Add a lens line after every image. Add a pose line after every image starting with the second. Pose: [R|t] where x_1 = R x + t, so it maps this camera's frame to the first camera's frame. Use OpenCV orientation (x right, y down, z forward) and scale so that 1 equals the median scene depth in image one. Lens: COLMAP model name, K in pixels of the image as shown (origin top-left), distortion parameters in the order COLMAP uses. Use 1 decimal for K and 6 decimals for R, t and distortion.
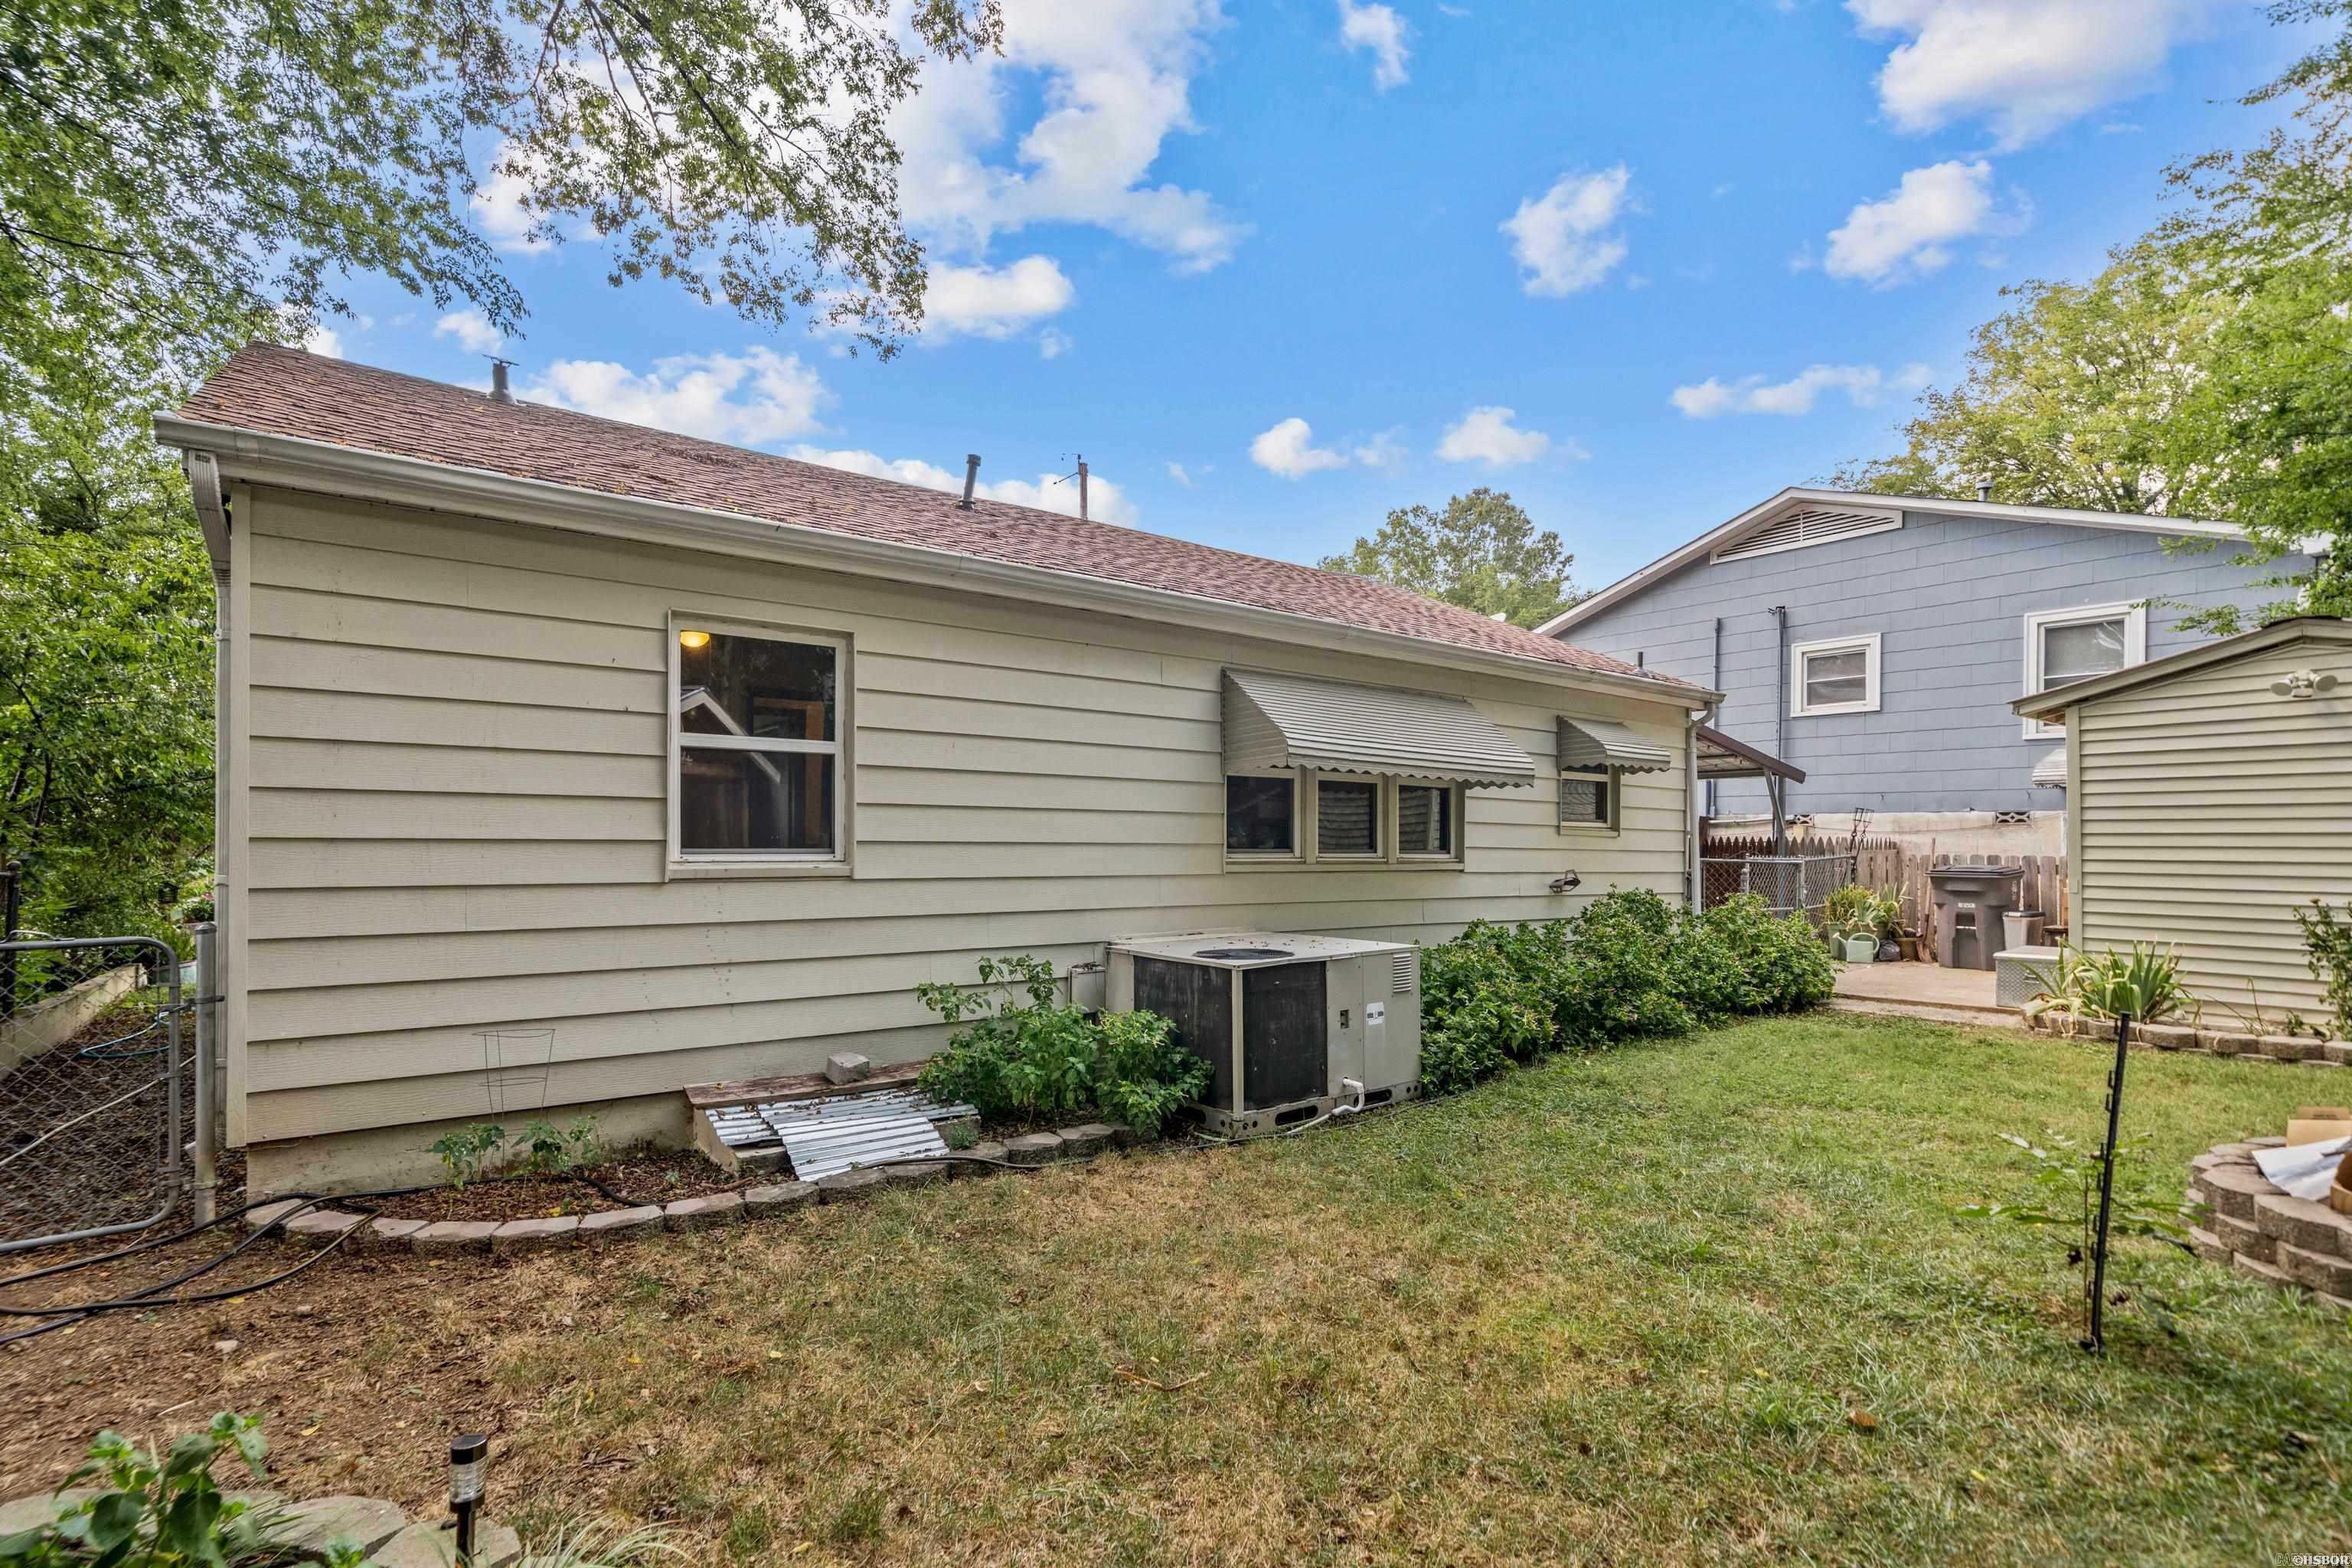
lens RADIAL K [[1148.1, 0, 1182.1], [0, 1148.1, 833.1], [0, 0, 1]] dist [0.033941, 0.000025]
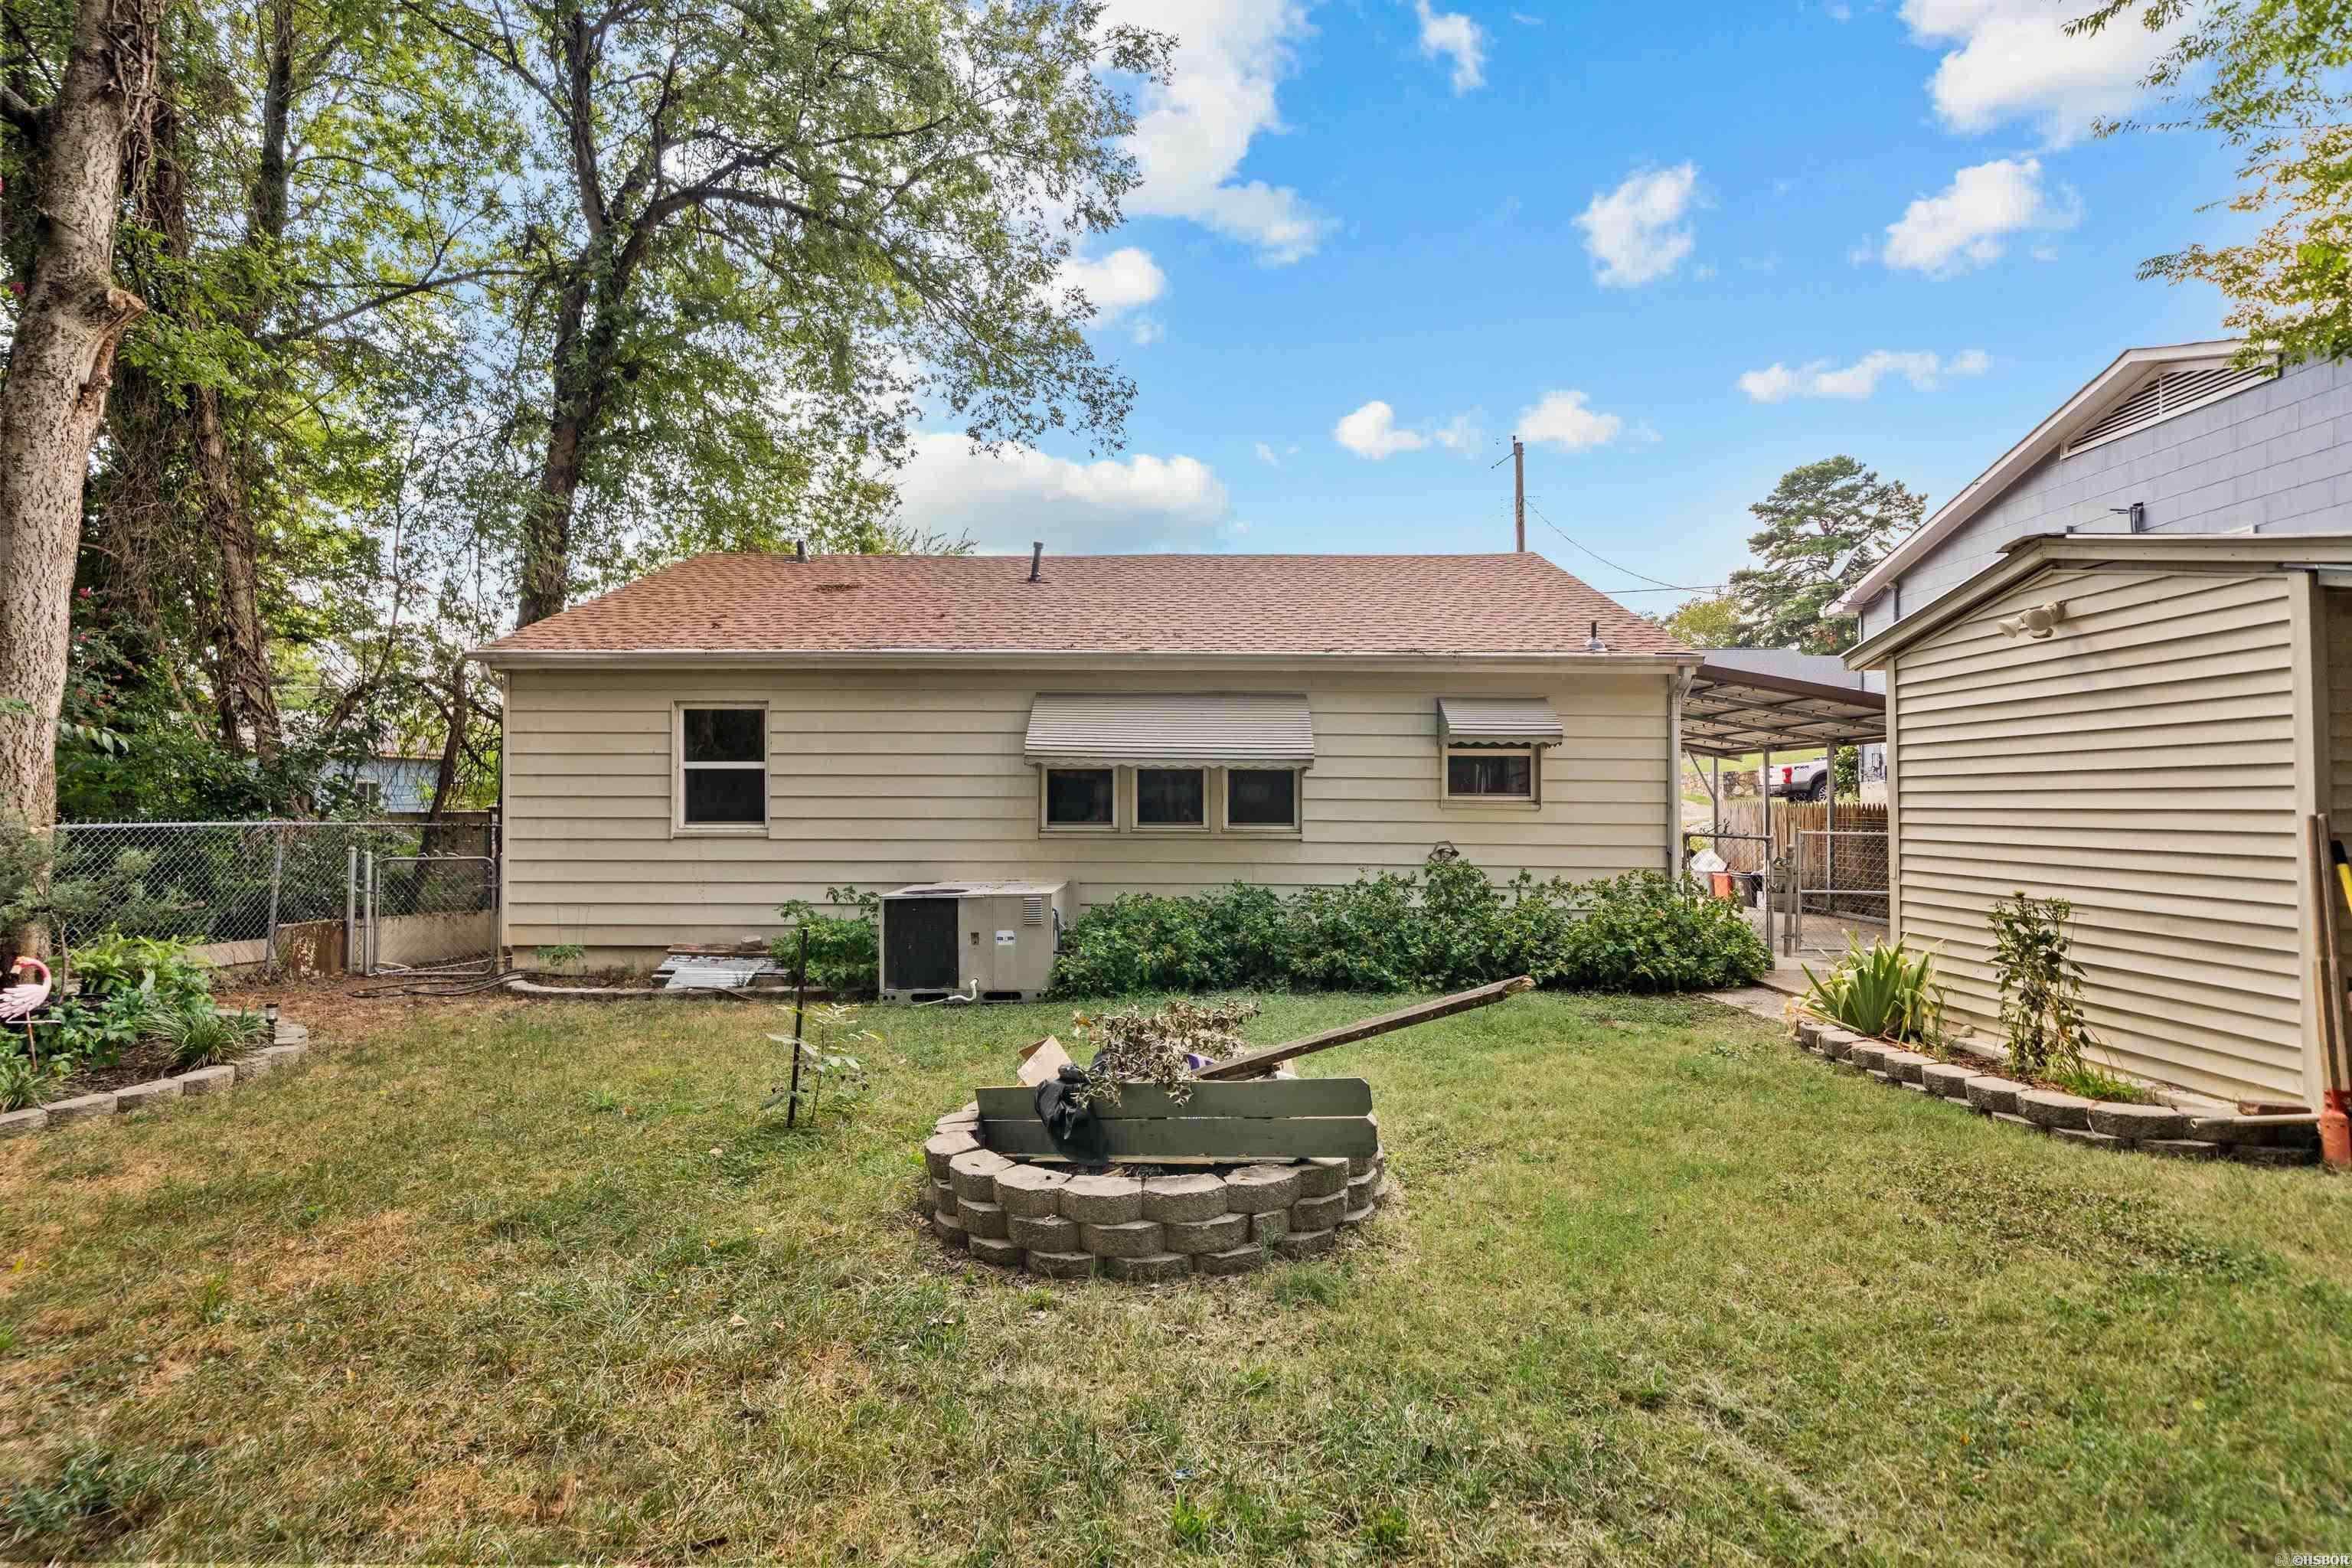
lens RADIAL K [[1148.1, 0, 1182.1], [0, 1148.1, 833.1], [0, 0, 1]] dist [0.033941, 0.000025]
pose [[0.774087, 0.008355, -0.633024, 1.297267], [0.005171, 0.999796, 0.019519, -0.001350], [0.633058, -0.018382, 0.773886, 0.027107]]
